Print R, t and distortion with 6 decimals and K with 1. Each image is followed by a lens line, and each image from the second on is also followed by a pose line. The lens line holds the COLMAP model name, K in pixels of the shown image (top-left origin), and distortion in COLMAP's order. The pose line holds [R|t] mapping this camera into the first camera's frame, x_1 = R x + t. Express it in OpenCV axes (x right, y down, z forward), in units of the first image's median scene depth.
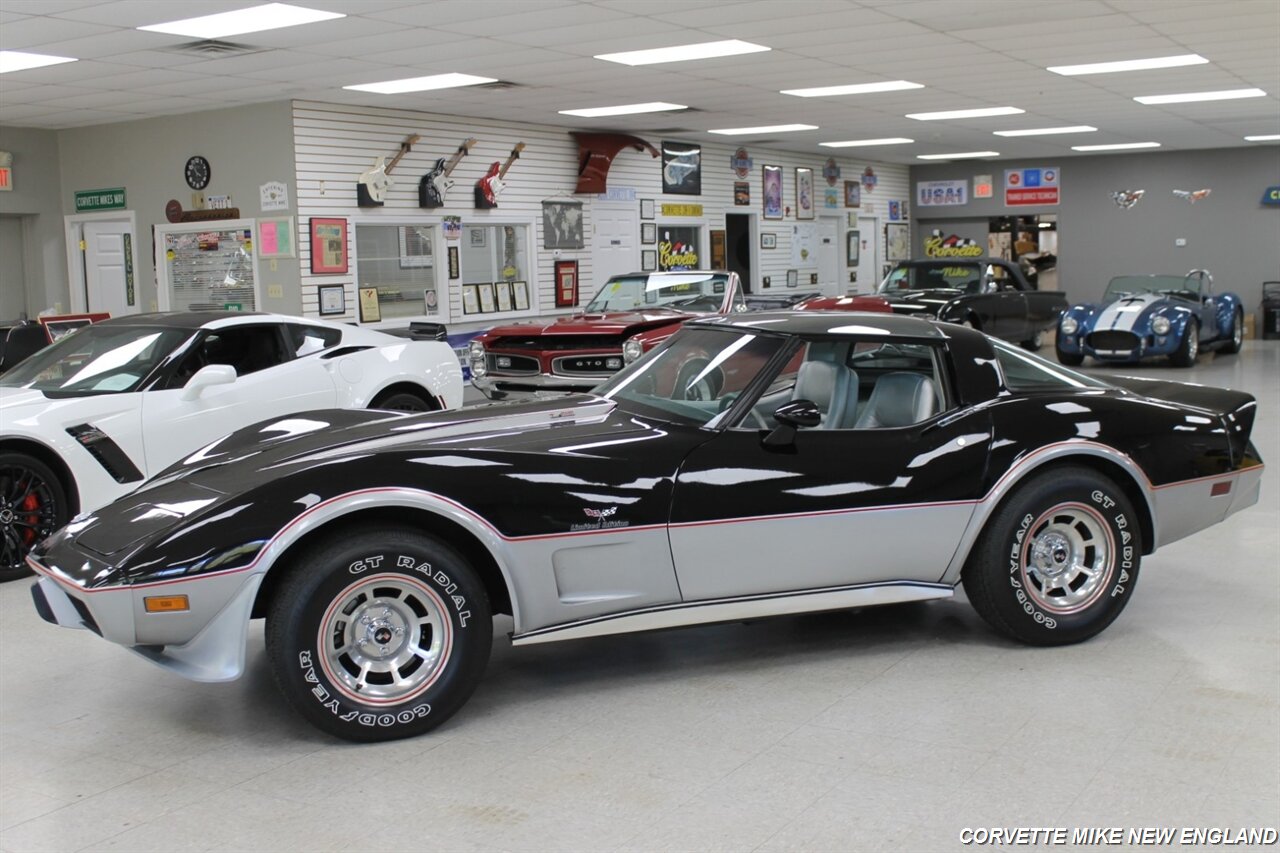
lens RADIAL K [[1510.9, 0, 652.0], [0, 1510.9, 454.0], [0, 0, 1]] dist [-0.063560, 0.000000]
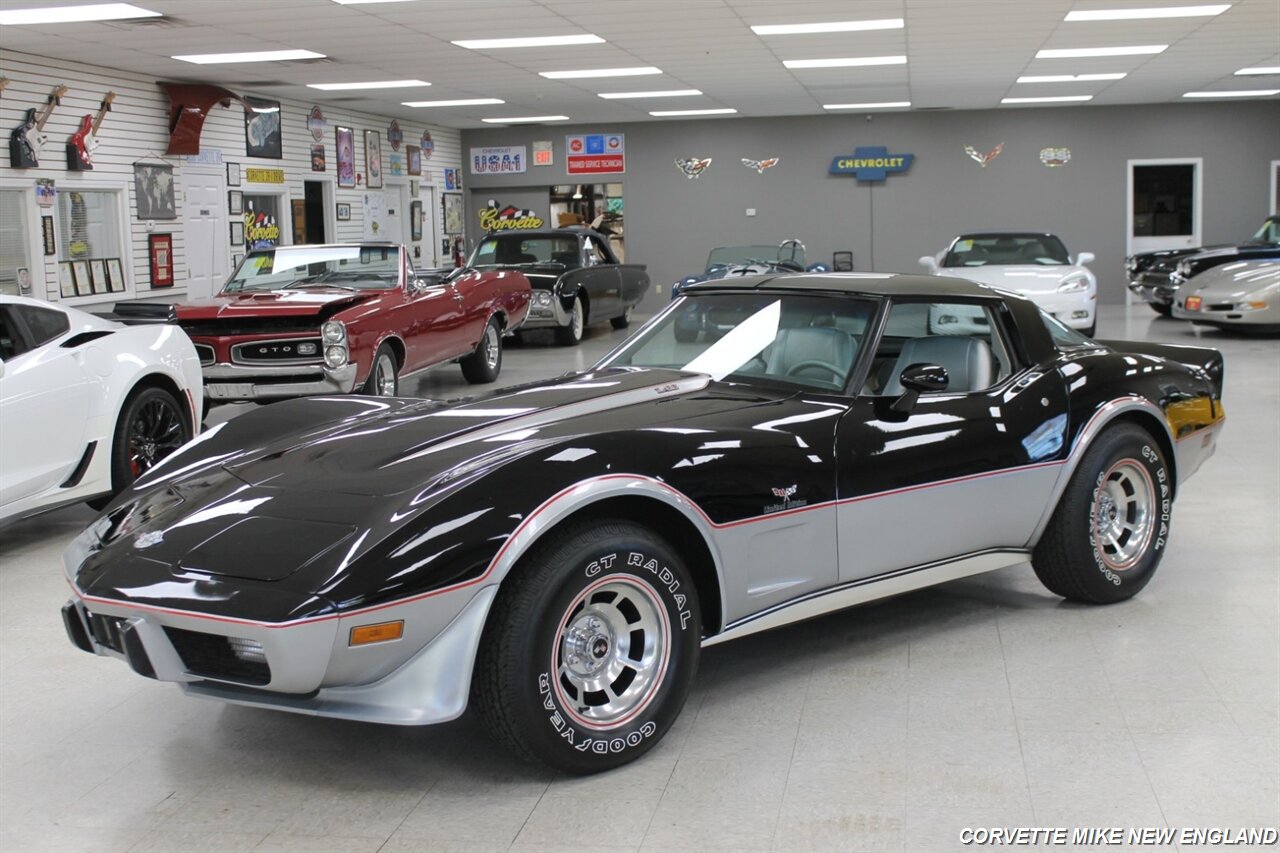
lens RADIAL K [[1657.1, 0, 656.8], [0, 1657.1, 467.9], [0, 0, 1]] dist [-0.037077, 0.000000]
pose [[0.925856, -0.055713, 0.373748, -0.201465], [0.052311, 0.998445, 0.019250, 0.000512], [-0.374239, 0.001728, 0.927331, 0.045044]]
